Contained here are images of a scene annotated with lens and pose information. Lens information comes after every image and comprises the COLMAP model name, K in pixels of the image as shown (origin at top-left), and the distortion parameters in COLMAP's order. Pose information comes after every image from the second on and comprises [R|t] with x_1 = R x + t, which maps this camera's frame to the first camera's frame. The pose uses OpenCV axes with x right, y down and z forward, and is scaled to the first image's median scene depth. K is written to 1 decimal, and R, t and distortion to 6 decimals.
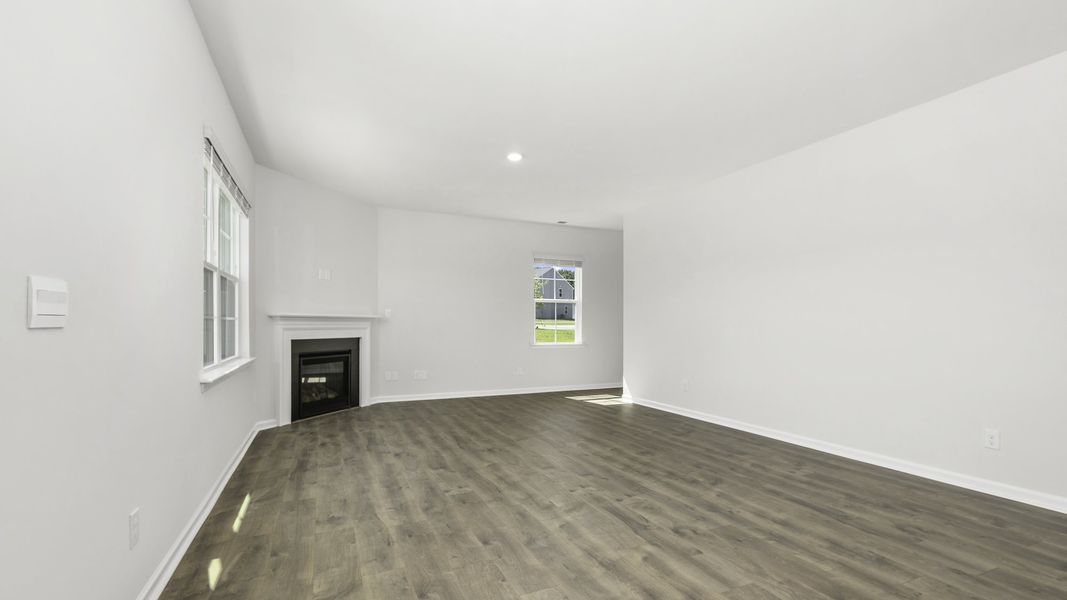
lens RADIAL K [[465.0, 0, 534.0], [0, 465.0, 321.6], [0, 0, 1]] dist [0.000379, -0.000036]
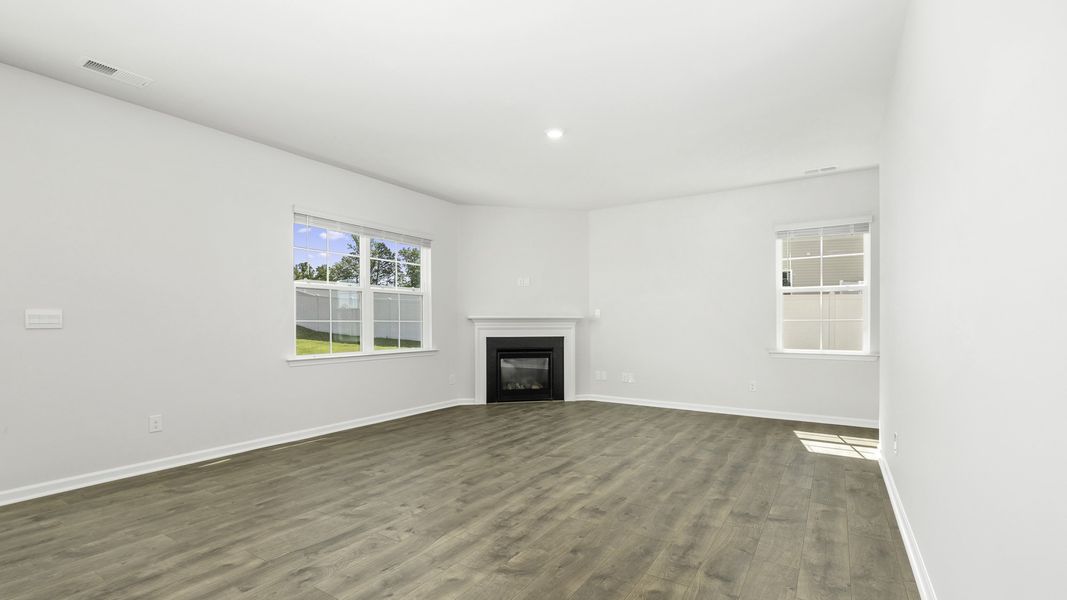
lens RADIAL K [[465.0, 0, 534.0], [0, 465.0, 321.6], [0, 0, 1]] dist [0.000379, -0.000036]
pose [[0.536565, -0.008997, -0.843811, 0.750028], [0.010472, 0.999937, -0.004003, 0.003796], [0.843794, -0.006689, 0.536626, 0.540602]]
